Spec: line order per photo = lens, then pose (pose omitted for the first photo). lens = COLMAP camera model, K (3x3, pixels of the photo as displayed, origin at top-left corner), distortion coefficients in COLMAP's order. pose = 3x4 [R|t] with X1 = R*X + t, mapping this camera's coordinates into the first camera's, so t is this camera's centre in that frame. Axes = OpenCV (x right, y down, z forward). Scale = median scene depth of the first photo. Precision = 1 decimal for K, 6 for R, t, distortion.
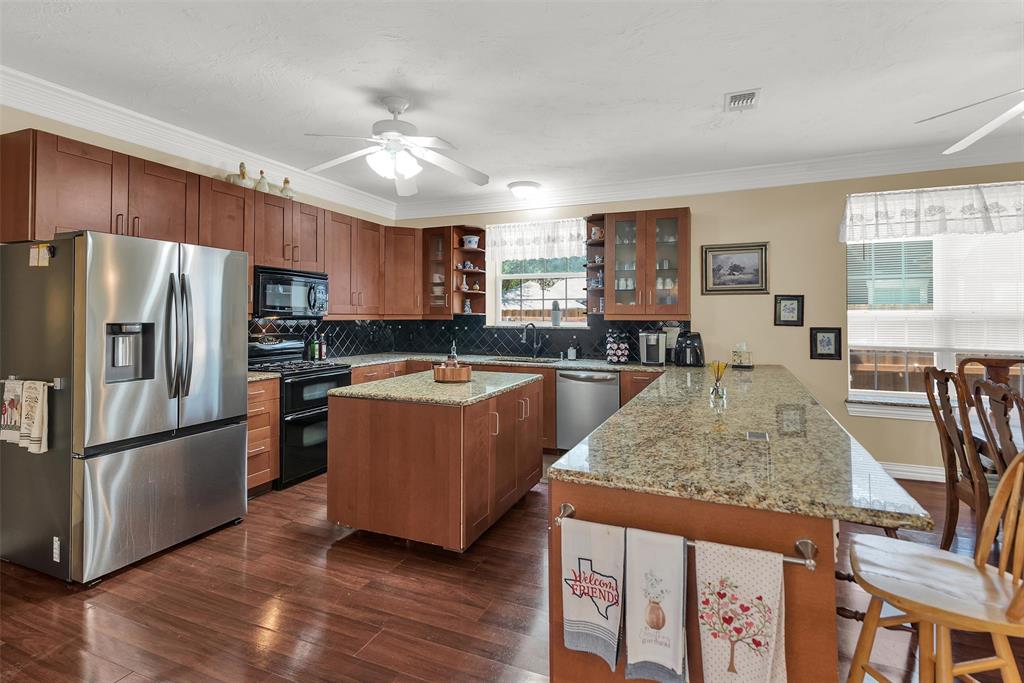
lens RADIAL K [[513.7, 0, 510.7], [0, 513.7, 312.1], [0, 0, 1]] dist [0.001797, -0.000140]
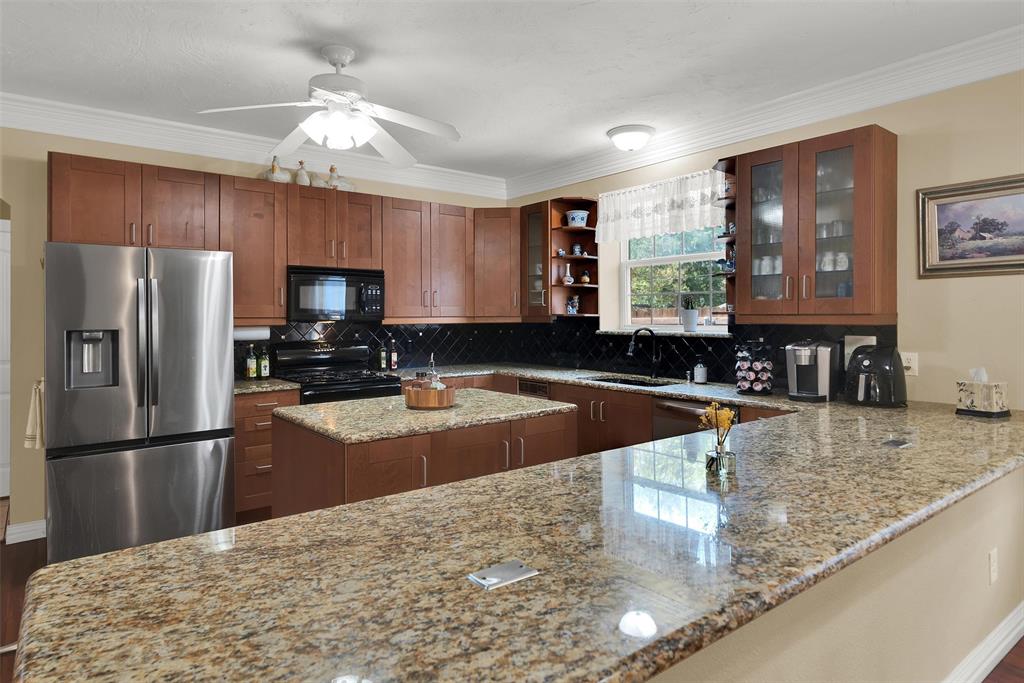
lens RADIAL K [[605.2, 0, 510.5], [0, 605.2, 322.0], [0, 0, 1]] dist [-0.002522, -0.000394]
pose [[0.869076, -0.002543, -0.494673, 0.289241], [0.011757, 0.999811, 0.015514, -0.001517], [0.494540, -0.019299, 0.868941, 0.194169]]
